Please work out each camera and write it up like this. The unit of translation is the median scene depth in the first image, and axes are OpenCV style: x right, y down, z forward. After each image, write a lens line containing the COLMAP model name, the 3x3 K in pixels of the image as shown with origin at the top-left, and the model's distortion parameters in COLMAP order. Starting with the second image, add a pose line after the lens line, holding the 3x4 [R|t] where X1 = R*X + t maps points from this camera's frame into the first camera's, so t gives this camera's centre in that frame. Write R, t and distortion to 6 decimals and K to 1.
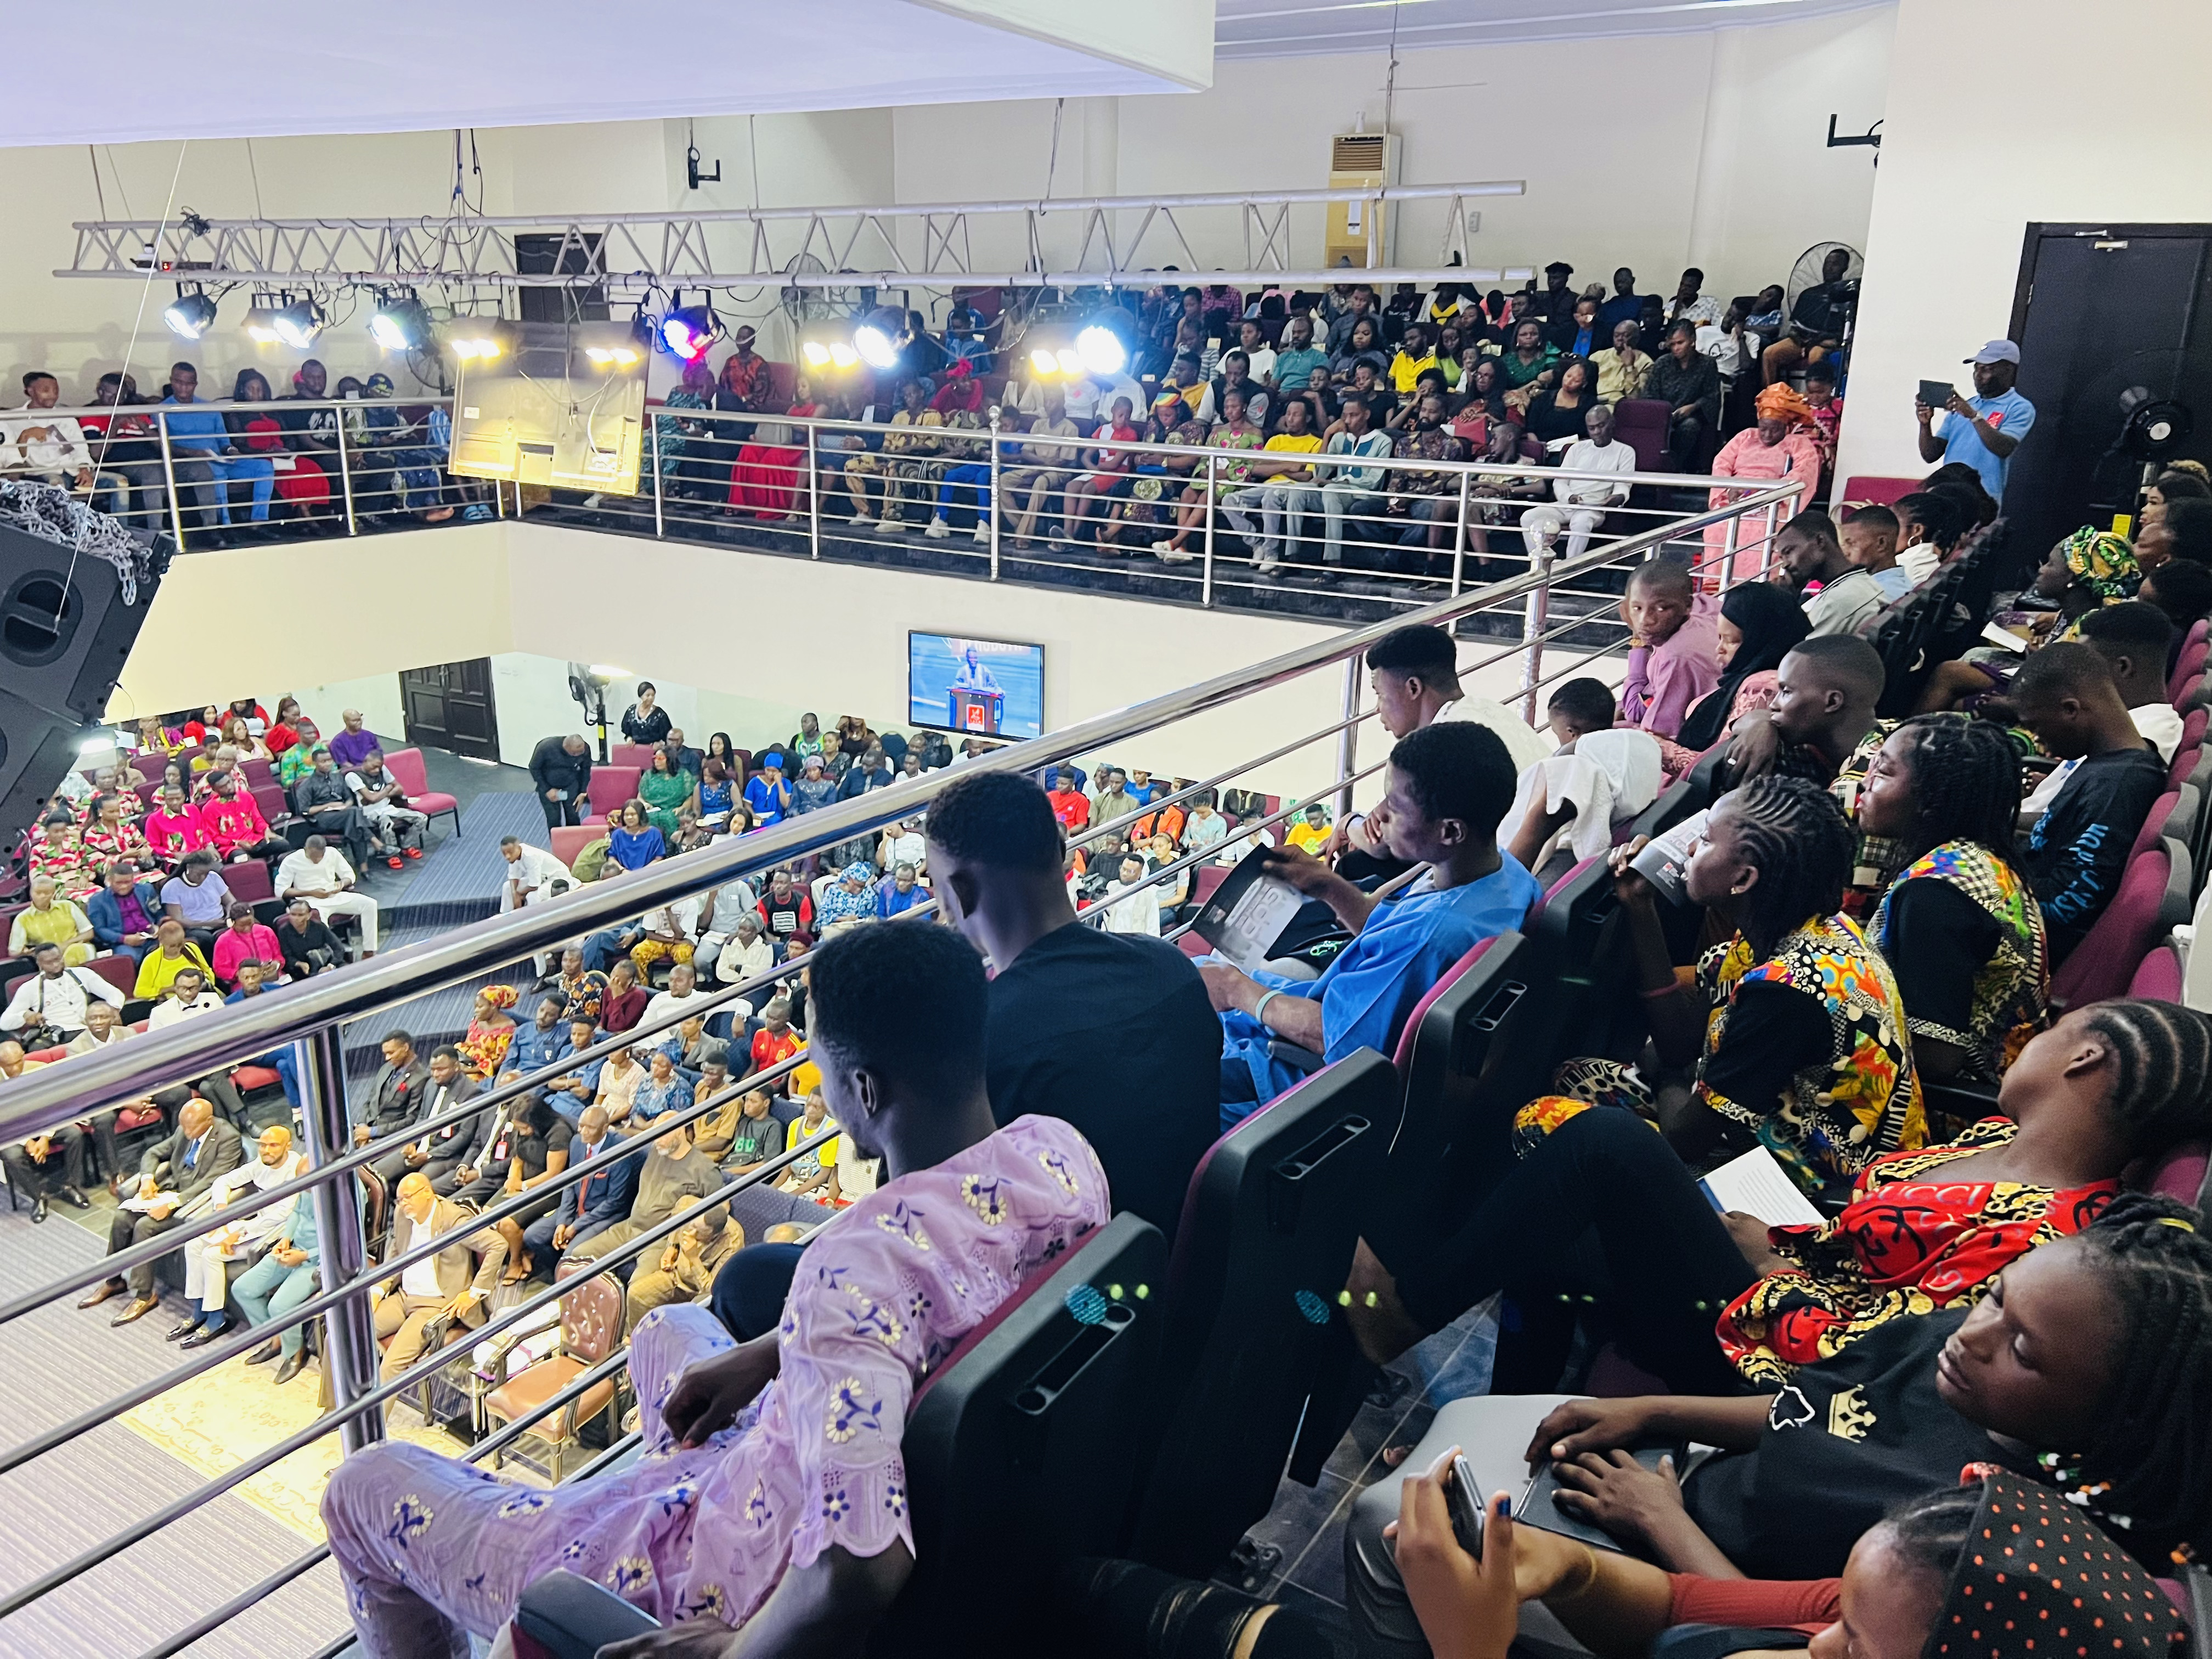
lens RADIAL K [[1674.6, 0, 1103.9], [0, 1674.6, 827.7], [0, 0, 1]] dist [0.012388, 0.002156]
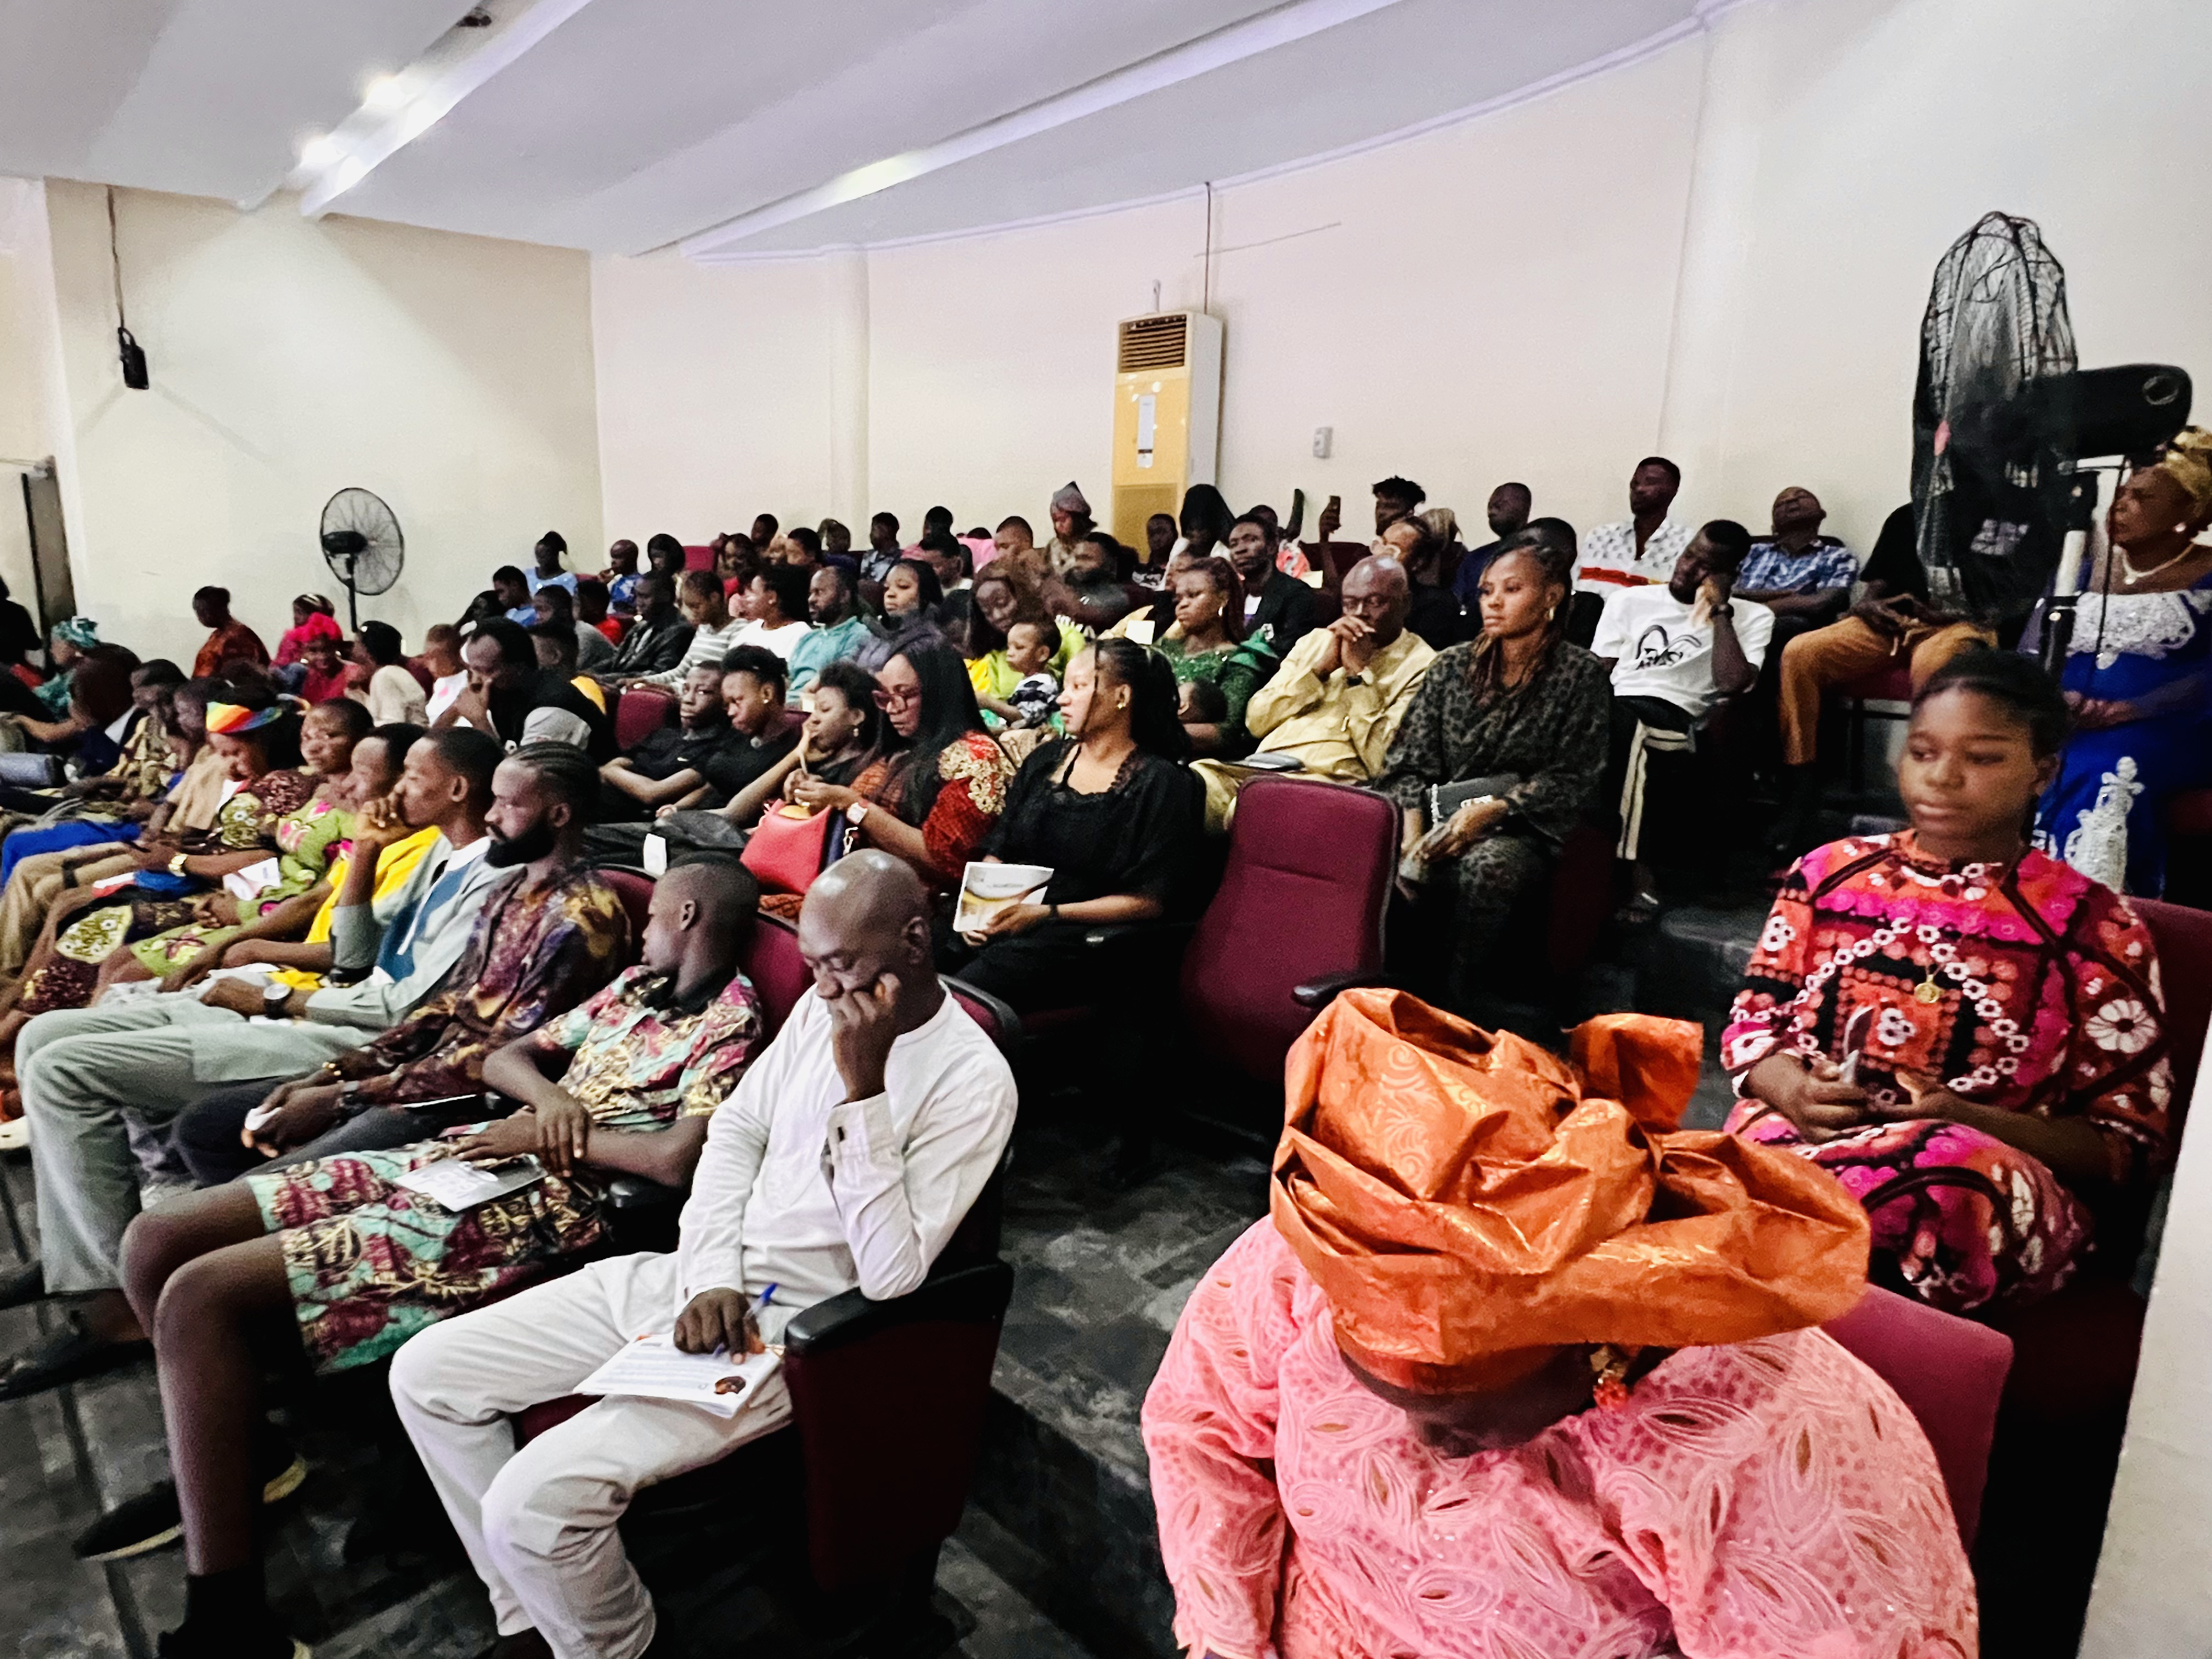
lens RADIAL K [[1177.1, 0, 1107.5], [0, 1177.1, 831.5], [0, 0, 1]] dist [-0.002932, -0.000203]
pose [[0.977349, 0.055209, -0.204306, 0.294397], [-0.078804, 0.990890, -0.109213, -0.196290], [0.196415, 0.122839, 0.972796, 0.699069]]
